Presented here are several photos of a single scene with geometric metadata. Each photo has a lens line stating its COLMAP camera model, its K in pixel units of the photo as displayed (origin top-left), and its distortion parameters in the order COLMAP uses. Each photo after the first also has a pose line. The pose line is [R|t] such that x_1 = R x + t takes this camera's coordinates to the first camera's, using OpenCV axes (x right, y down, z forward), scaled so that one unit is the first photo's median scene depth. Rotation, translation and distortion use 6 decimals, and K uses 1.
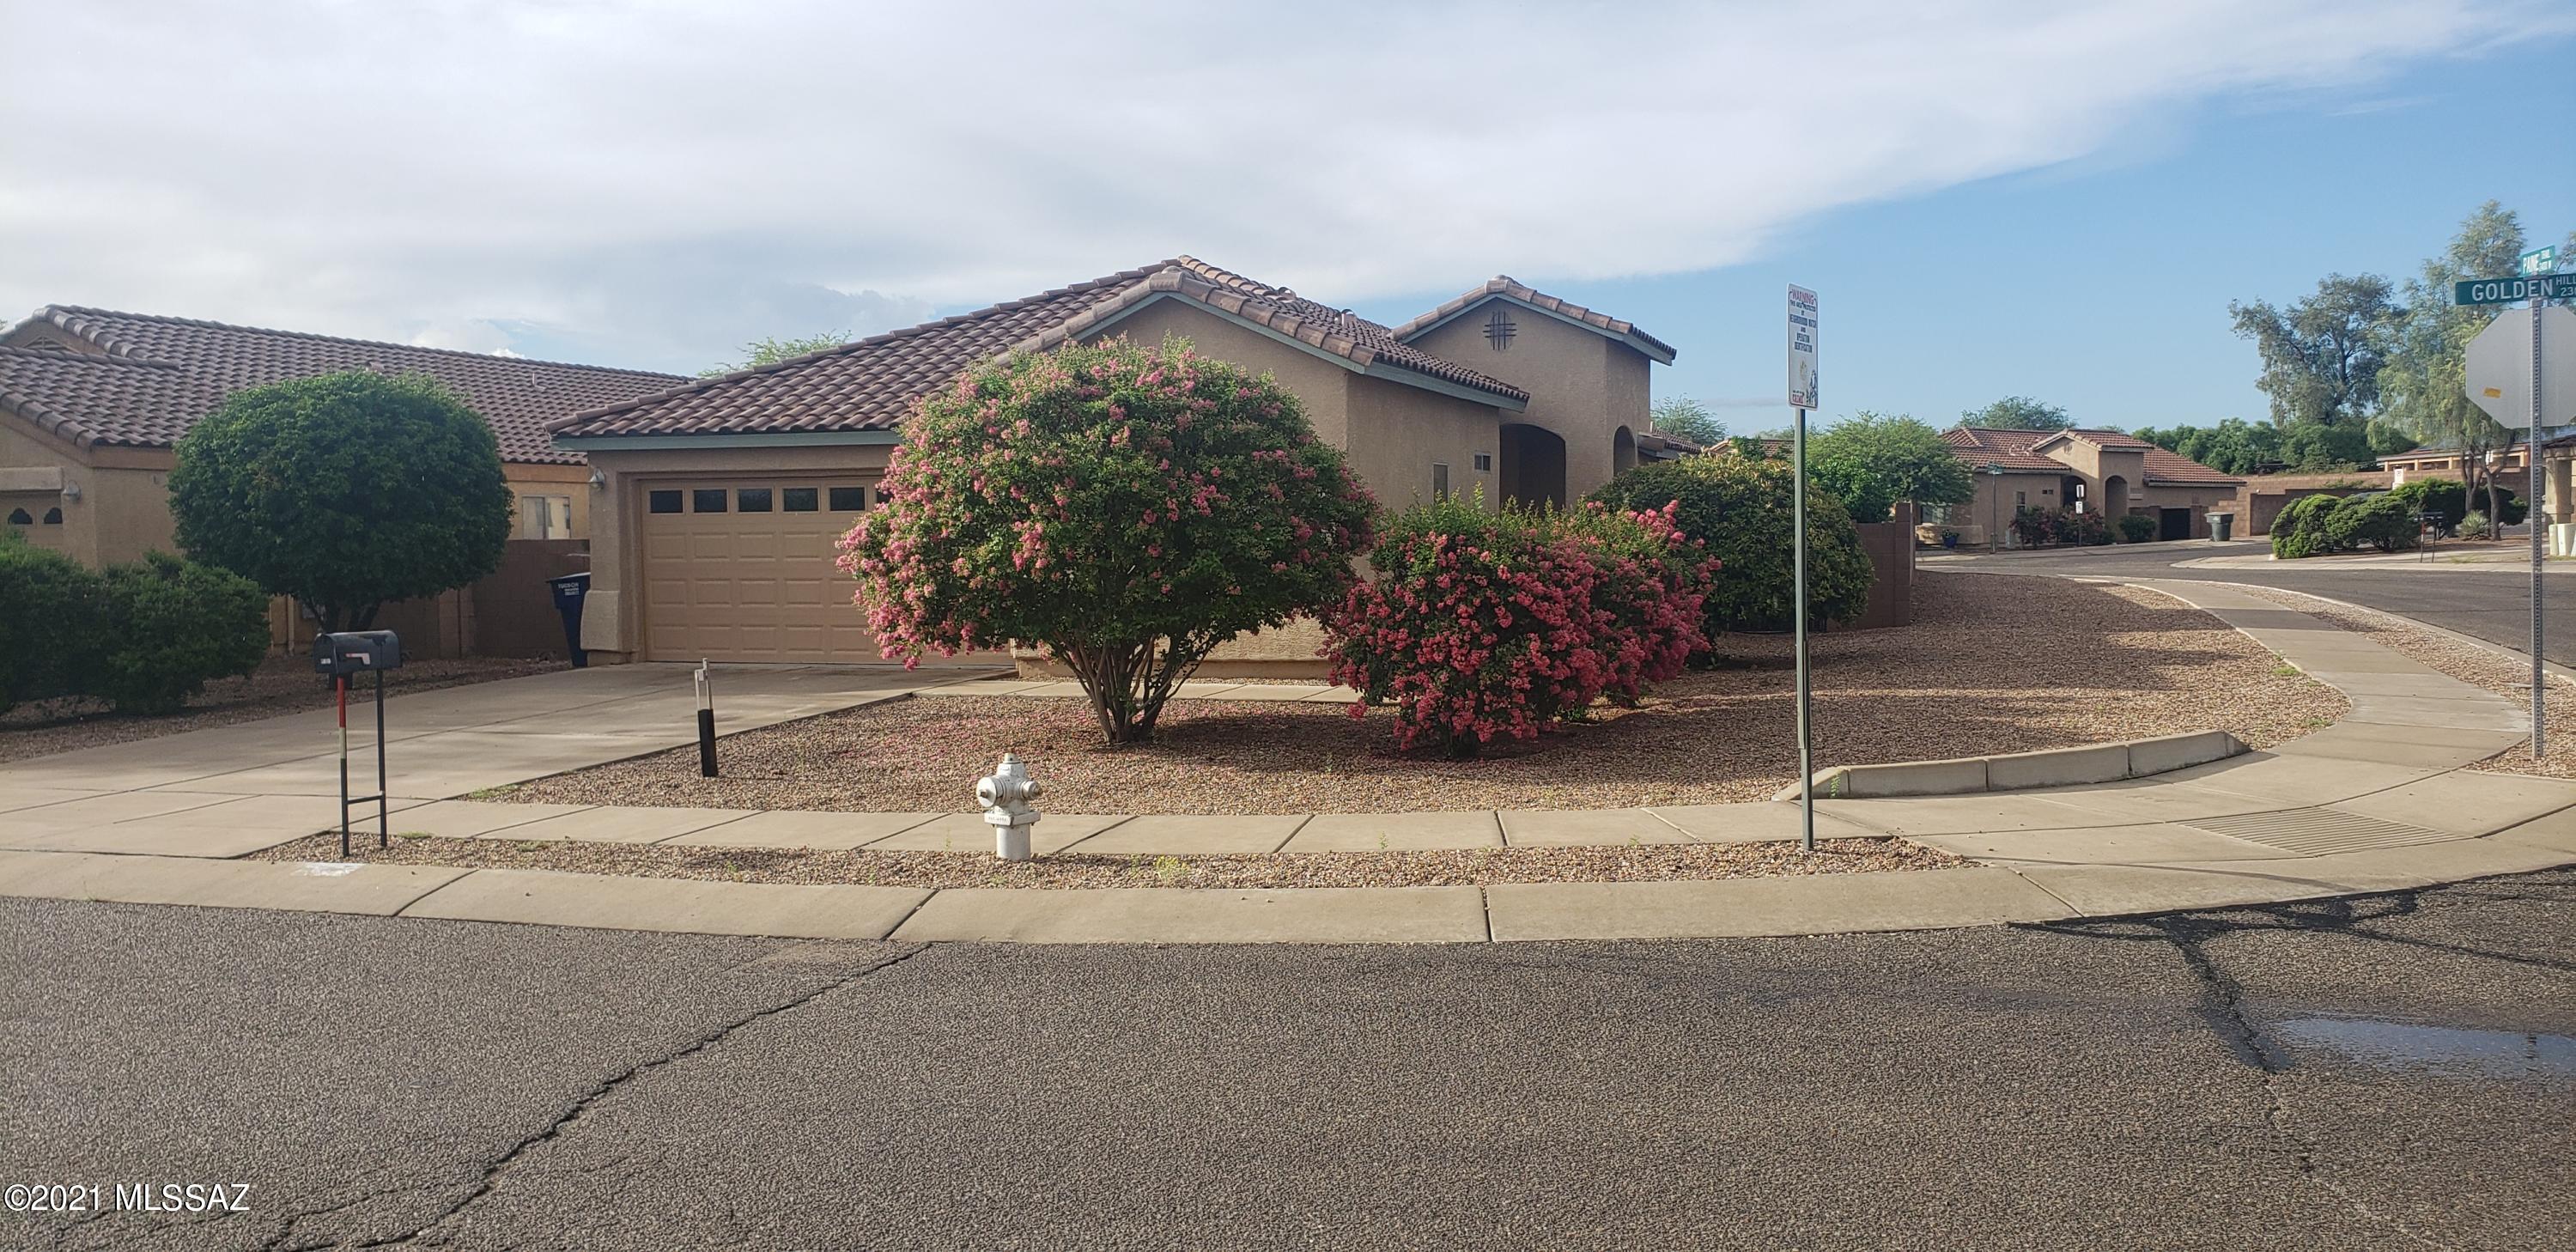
lens RADIAL K [[1987.5, 0, 1281.7], [0, 1987.5, 615.7], [0, 0, 1]] dist [0.037457, -0.051997]
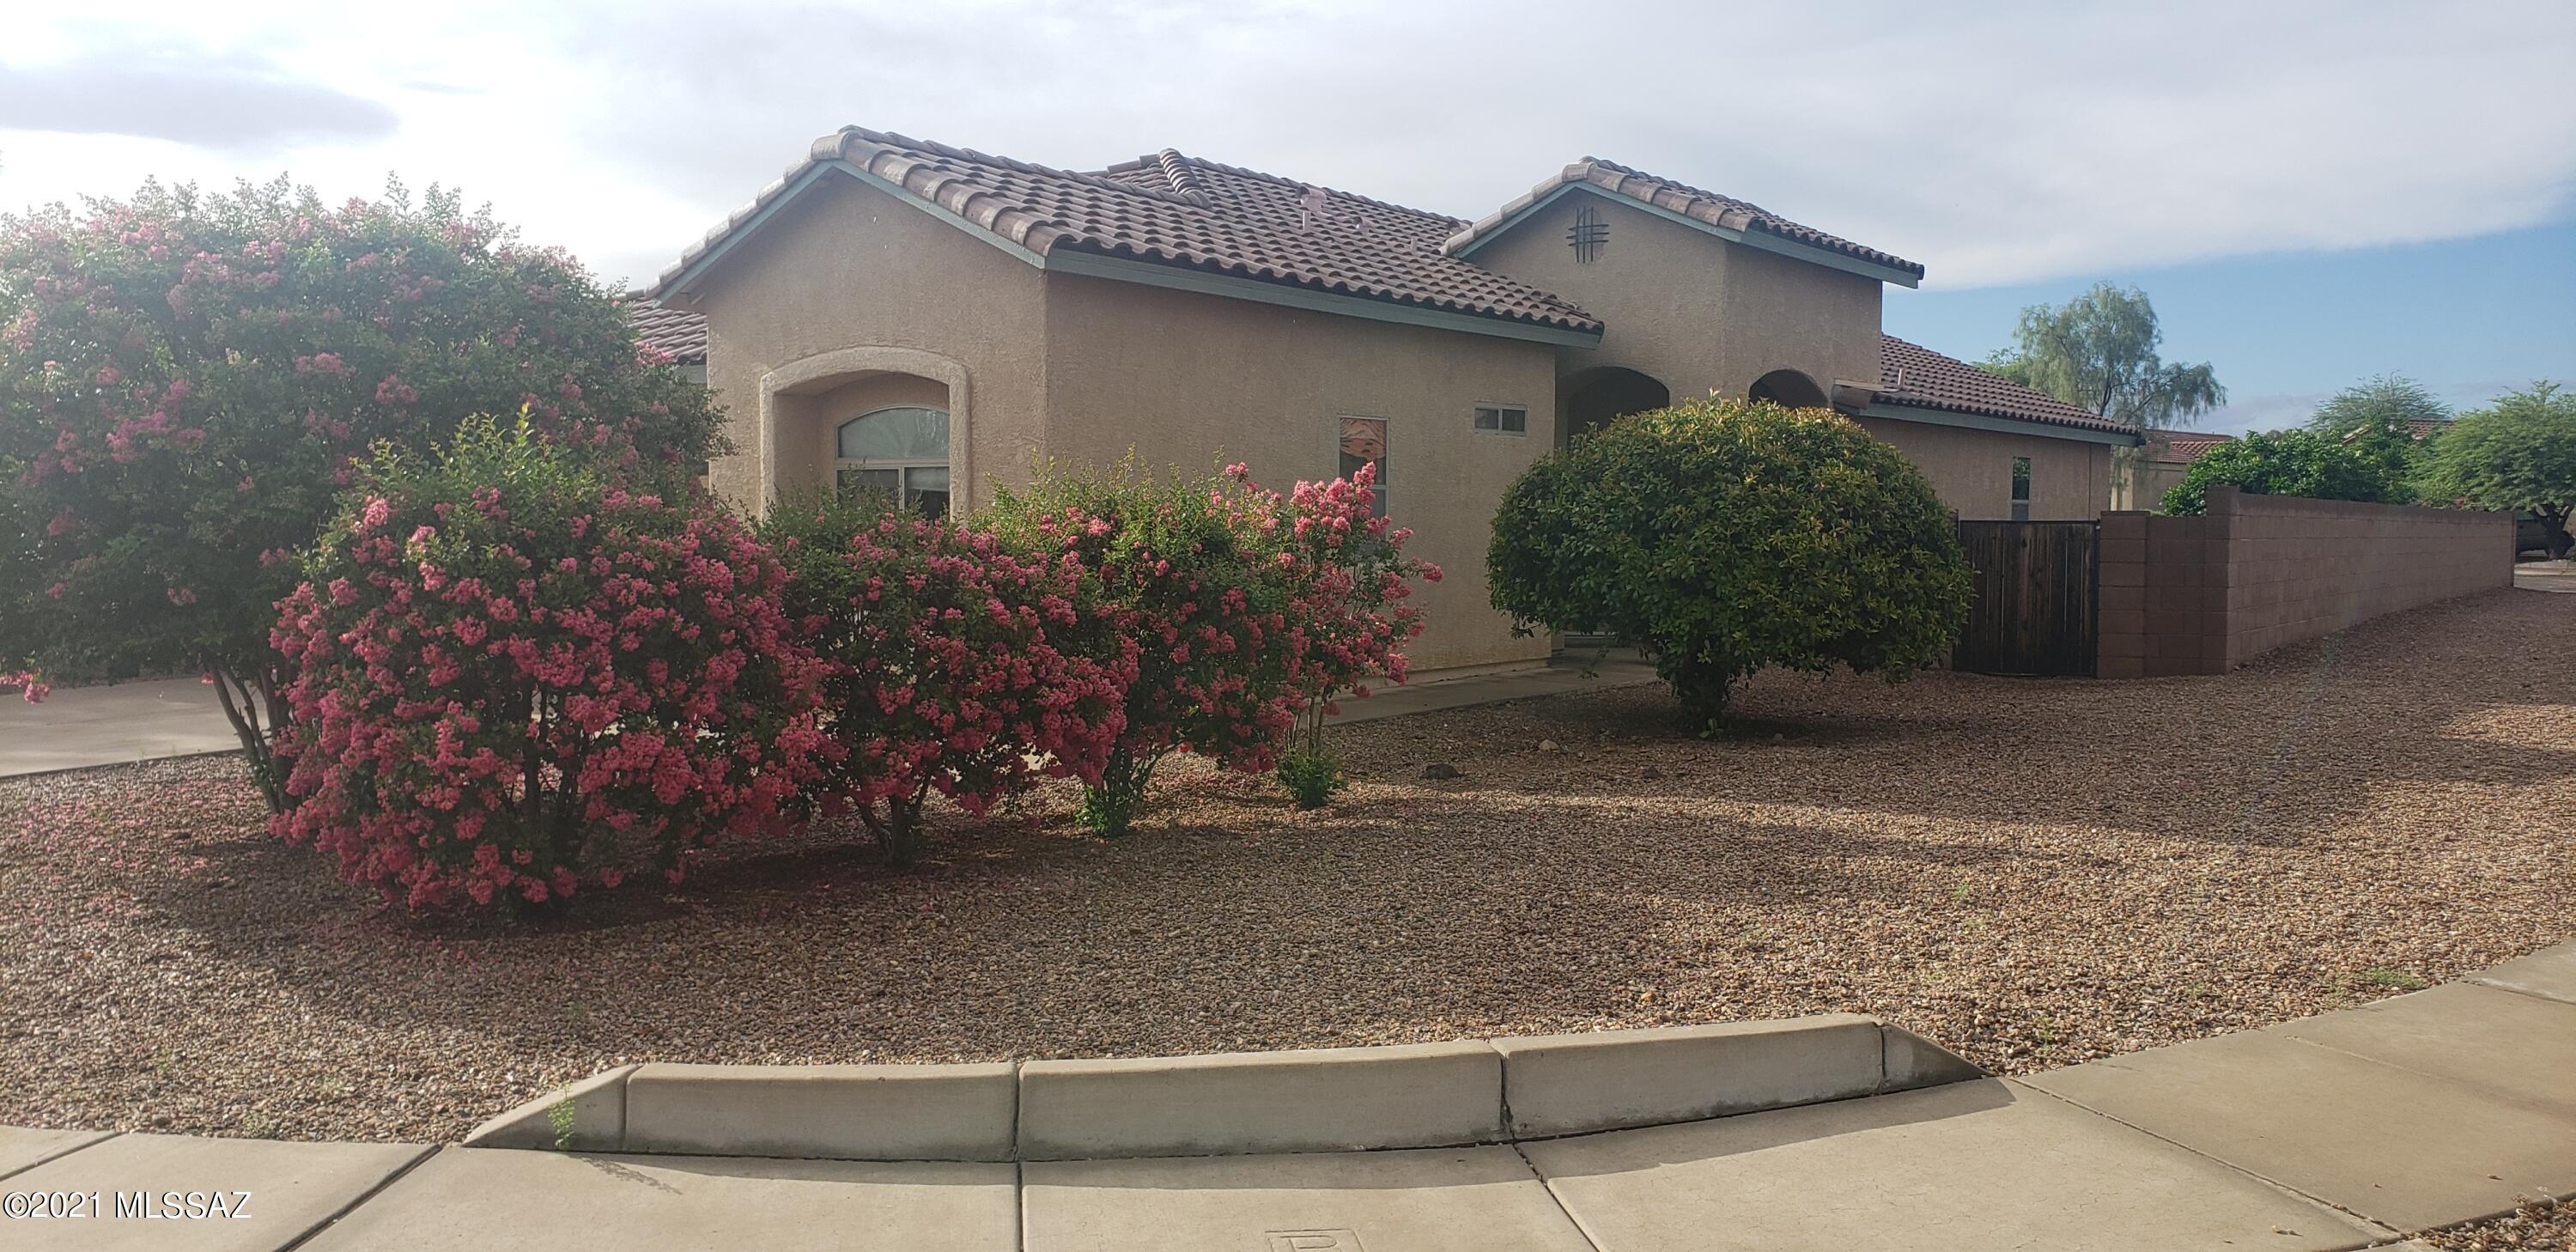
lens RADIAL K [[1987.5, 0, 1296.7], [0, 1987.5, 631.3], [0, 0, 1]] dist [0.037457, -0.051997]
pose [[0.947520, 0.032075, -0.318084, 0.274634], [-0.028347, 0.999465, 0.016344, -0.012794], [0.318438, -0.006469, 0.947922, 0.333975]]
